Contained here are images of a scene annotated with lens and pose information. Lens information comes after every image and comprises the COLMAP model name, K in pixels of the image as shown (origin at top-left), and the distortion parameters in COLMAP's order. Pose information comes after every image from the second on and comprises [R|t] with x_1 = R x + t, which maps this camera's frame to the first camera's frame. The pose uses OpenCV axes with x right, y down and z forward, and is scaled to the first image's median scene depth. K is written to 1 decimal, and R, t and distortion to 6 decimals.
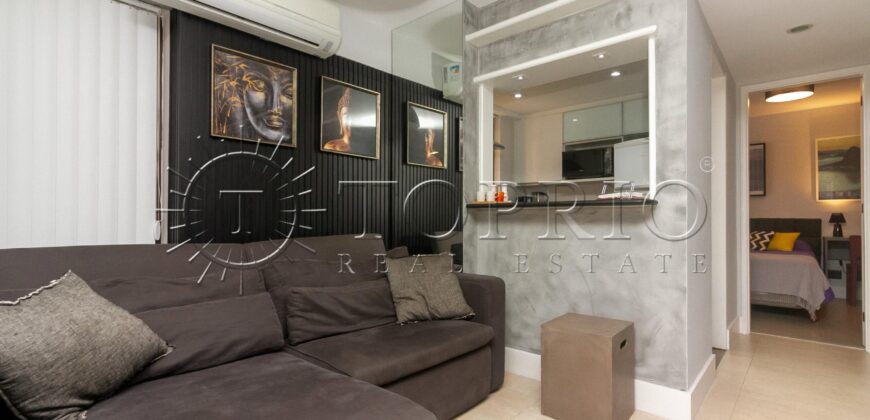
lens RADIAL K [[407.4, 0, 433.6], [0, 407.4, 216.0], [0, 0, 1]] dist [-0.000774, 0.001694]
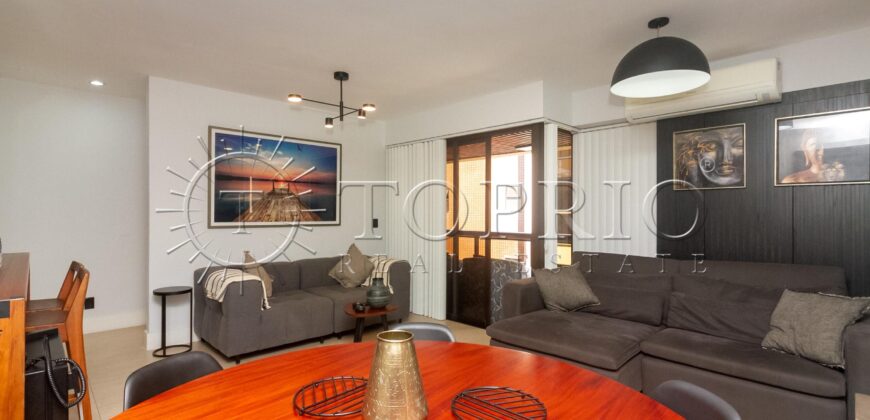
lens RADIAL K [[407.4, 0, 437.0], [0, 407.4, 215.7], [0, 0, 1]] dist [-0.000774, 0.001694]
pose [[-0.048239, 0.005651, -0.998820, 0.939363], [0.011029, 0.999926, 0.005125, -0.100144], [0.998775, -0.010769, -0.048298, 0.131364]]
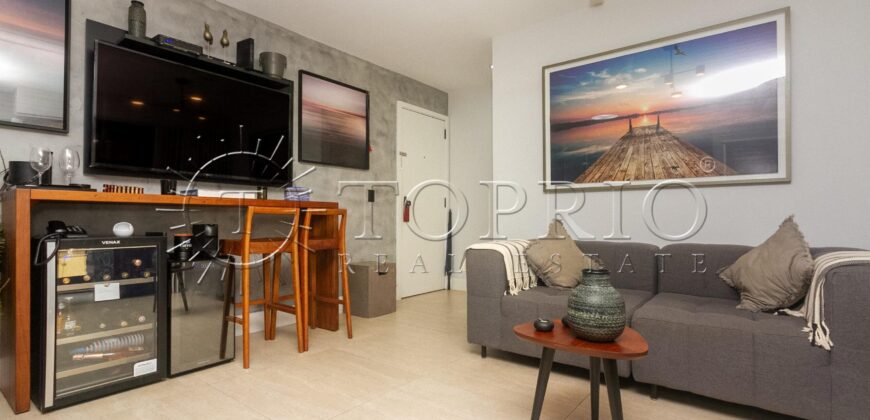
lens RADIAL K [[407.4, 0, 436.4], [0, 407.4, 216.6], [0, 0, 1]] dist [-0.000774, 0.001694]
pose [[-0.997390, -0.002347, -0.072167, -0.110666], [-0.000343, 0.999614, -0.027770, 0.052054], [0.072204, -0.027672, -0.997006, 0.415265]]
